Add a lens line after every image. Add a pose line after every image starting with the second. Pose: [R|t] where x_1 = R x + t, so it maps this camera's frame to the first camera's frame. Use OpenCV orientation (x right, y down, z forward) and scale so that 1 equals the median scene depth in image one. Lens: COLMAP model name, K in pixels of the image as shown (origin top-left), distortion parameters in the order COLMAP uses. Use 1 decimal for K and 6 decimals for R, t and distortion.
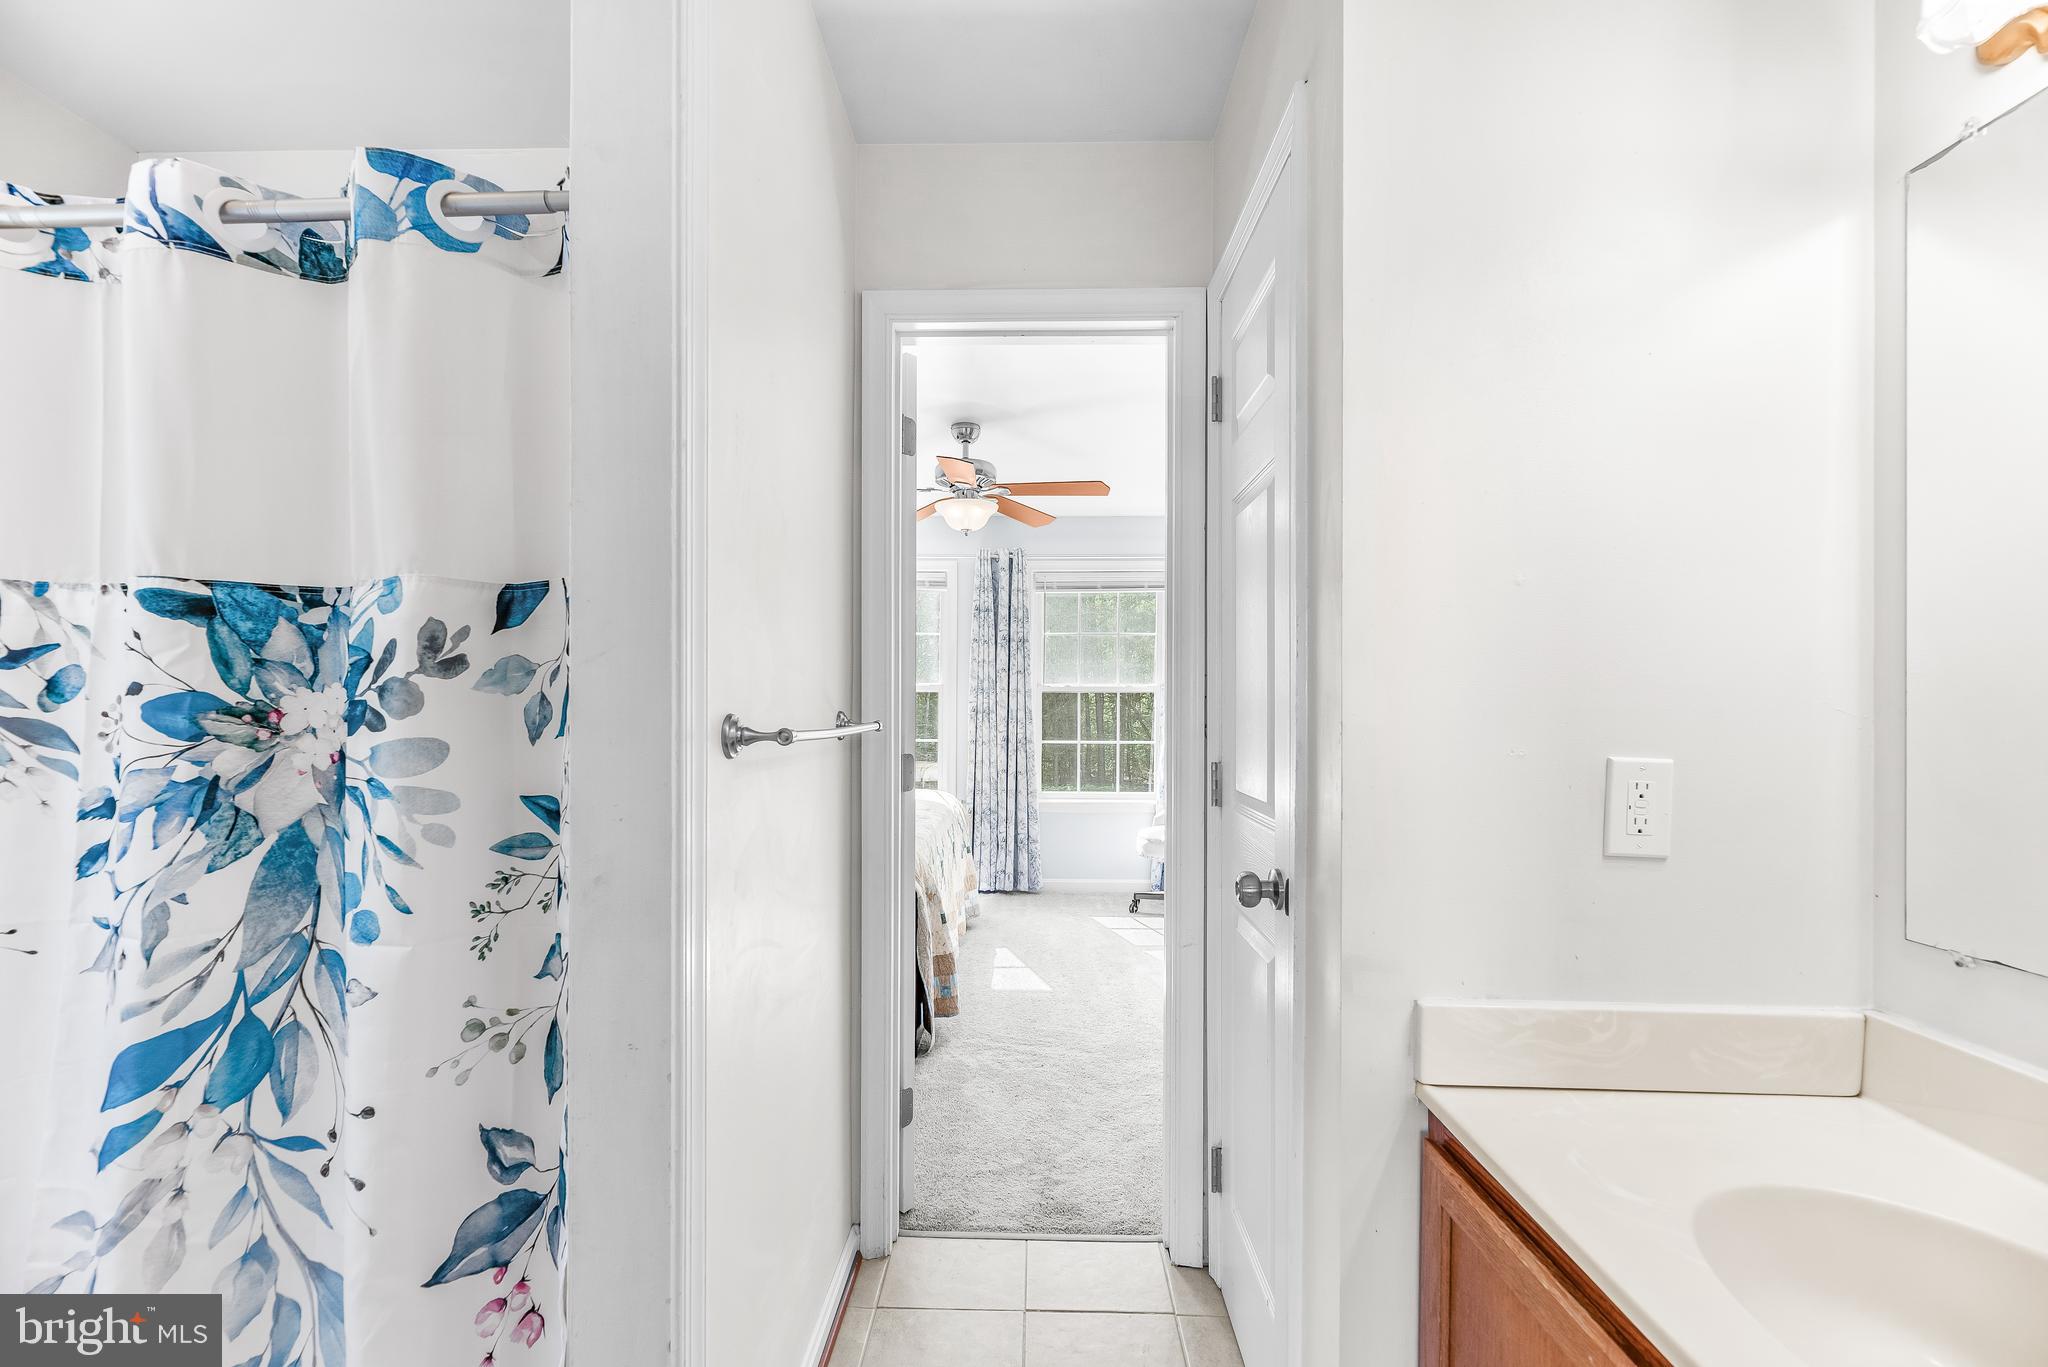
lens RADIAL K [[829.8, 0, 1032.1], [0, 829.8, 697.6], [0, 0, 1]] dist [-0.002005, 0.000047]
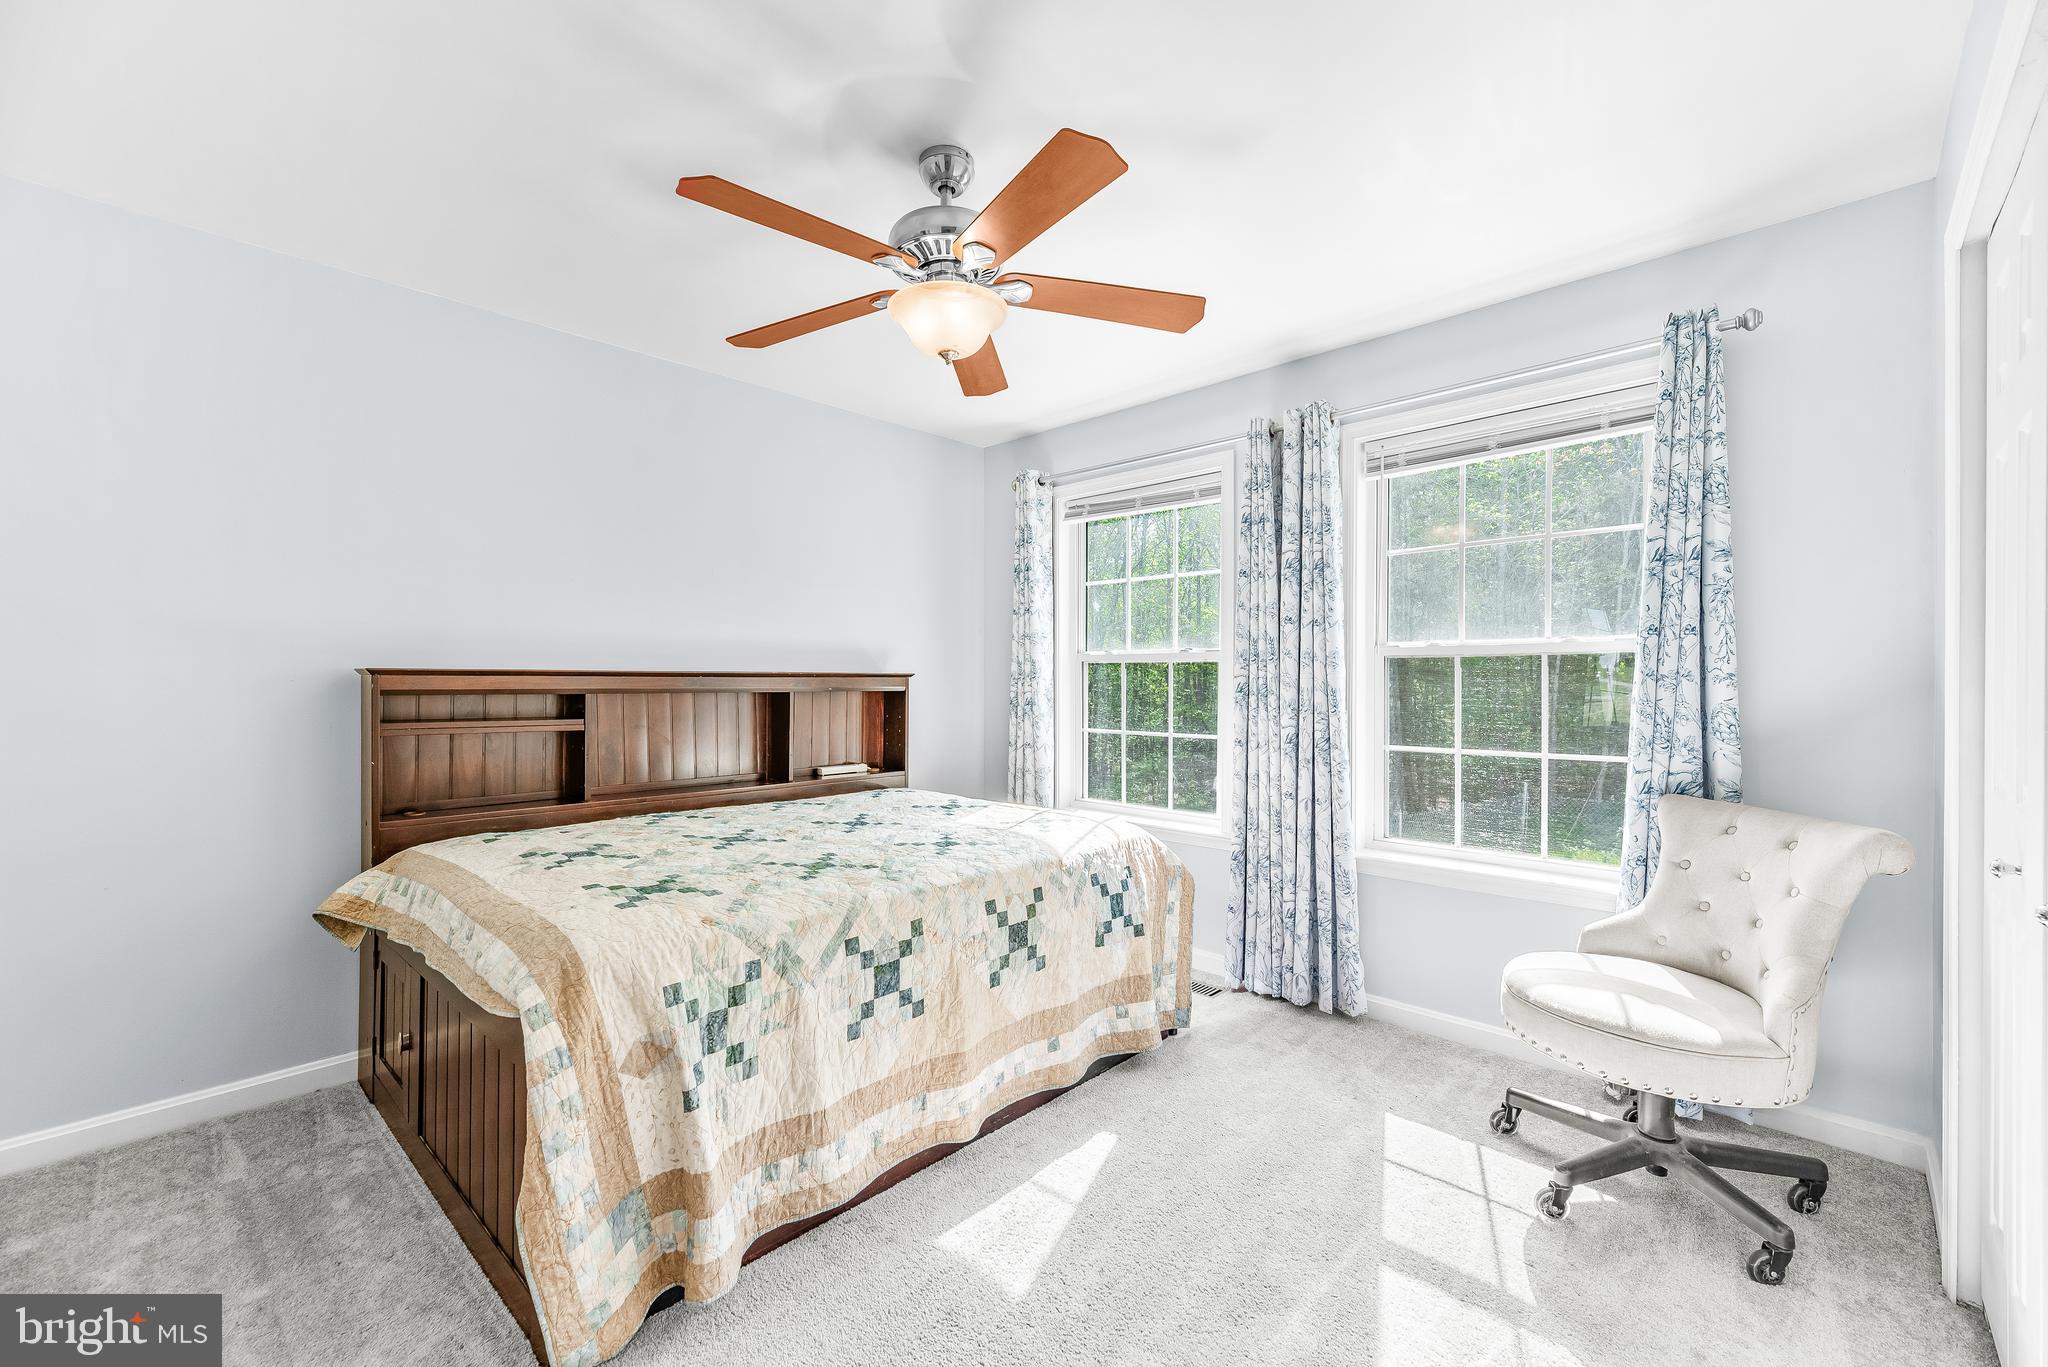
lens RADIAL K [[838.9, 0, 1010.8], [0, 838.9, 682.0], [0, 0, 1]] dist [0.001900, 0.000093]
pose [[0.722476, -0.005510, -0.691374, 0.331889], [0.012170, 0.999915, 0.004749, 0.006671], [0.691289, -0.011845, 0.722481, 0.642115]]
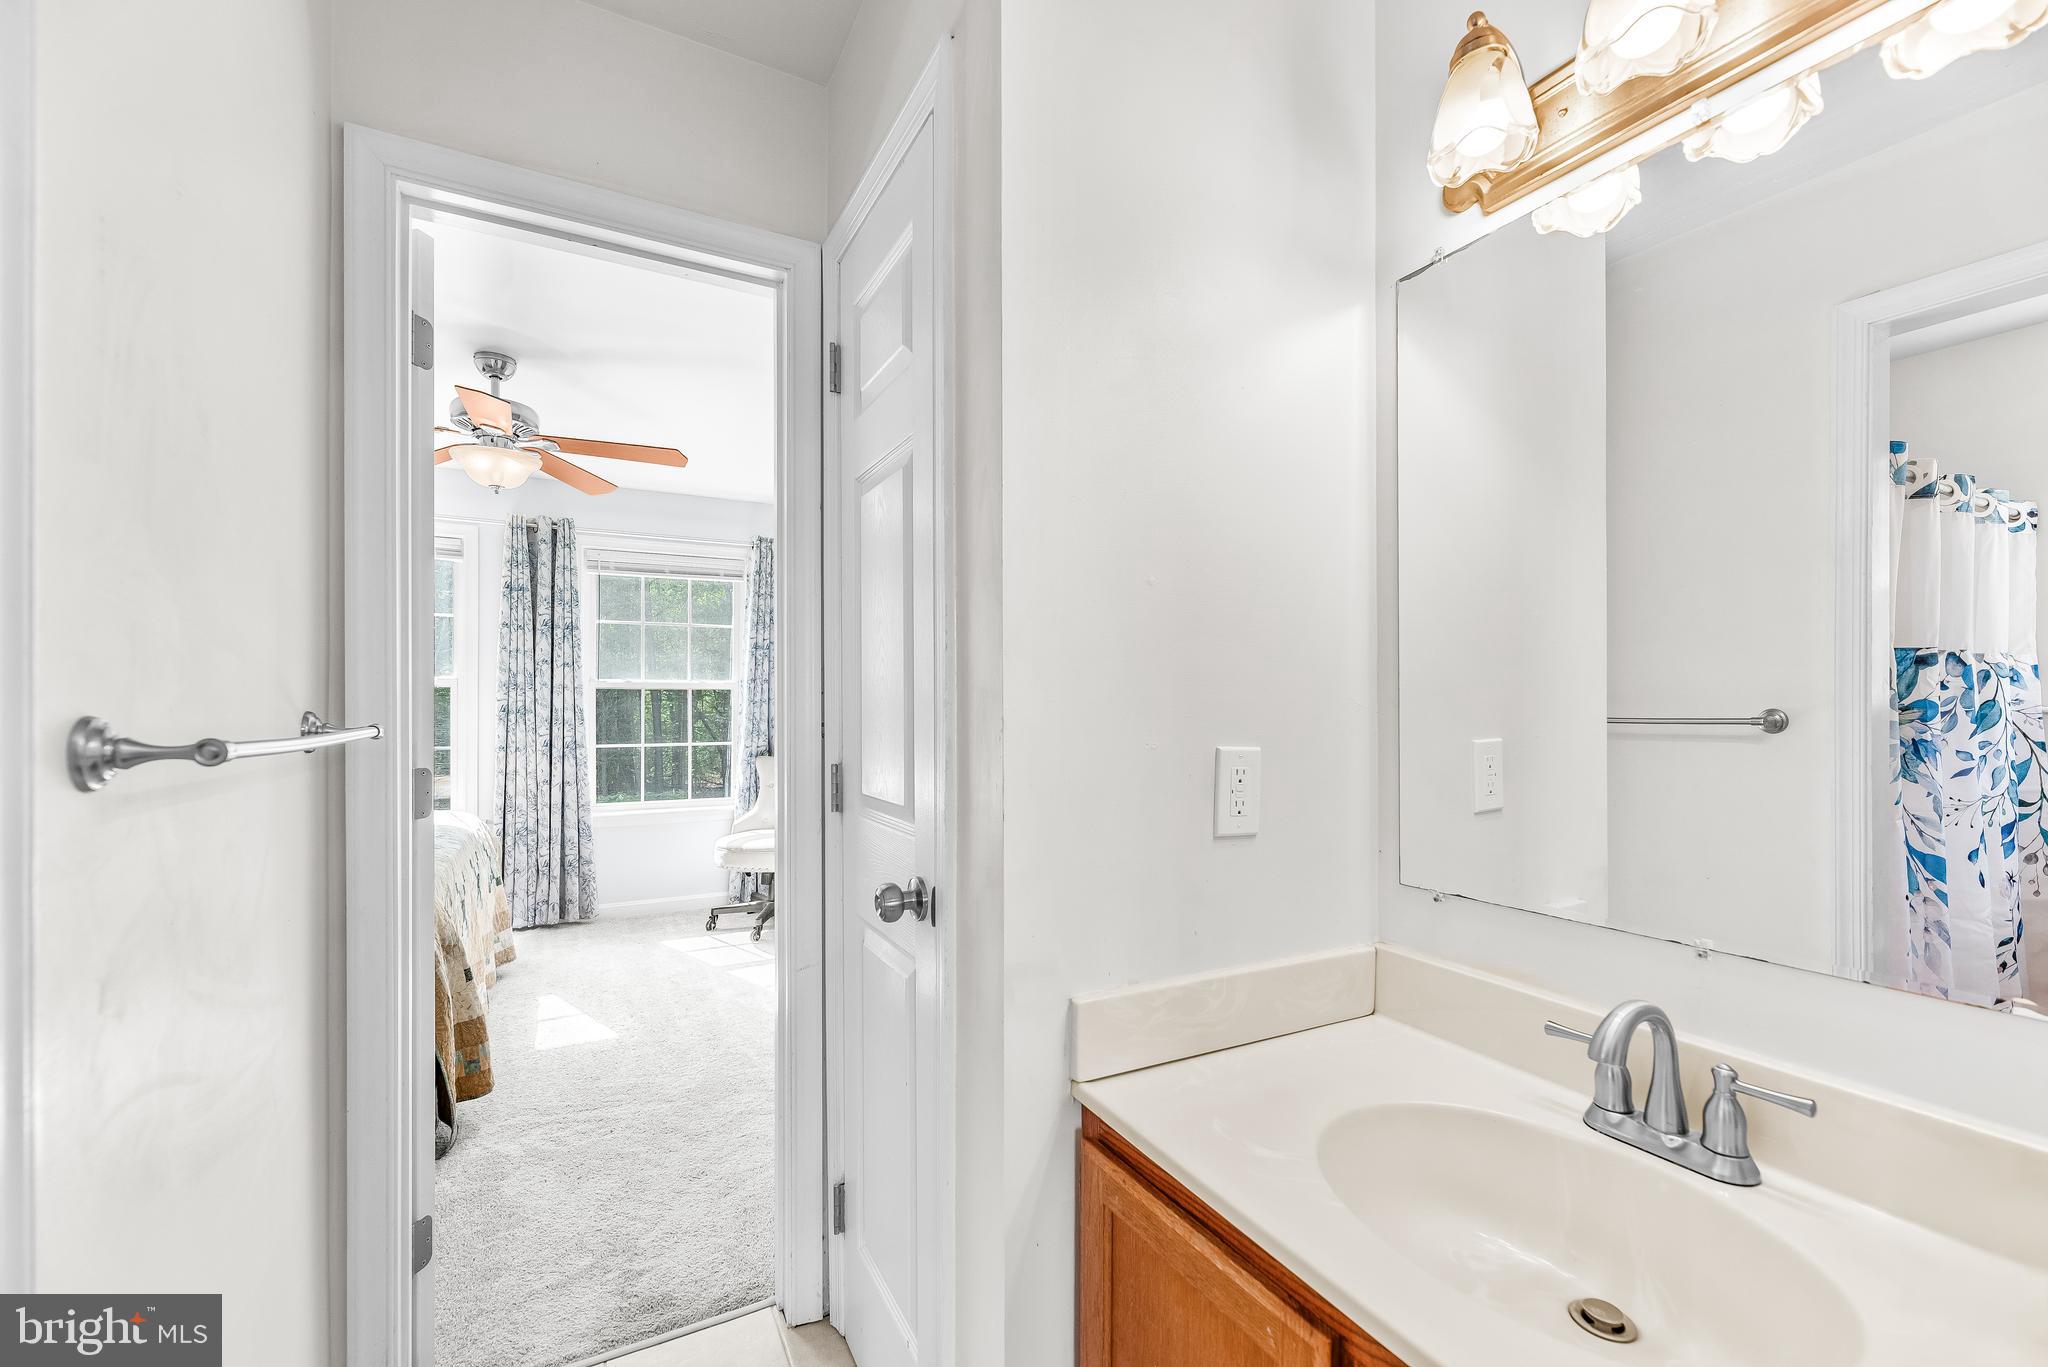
lens RADIAL K [[828.2, 0, 1021.6], [0, 828.2, 699.7], [0, 0, 1]] dist [-0.000246, -0.000804]
pose [[0.877492, -0.001075, 0.479589, -0.019033], [-0.001238, 0.999989, 0.004507, 0.001314], [-0.479589, -0.004549, 0.877482, 0.050113]]
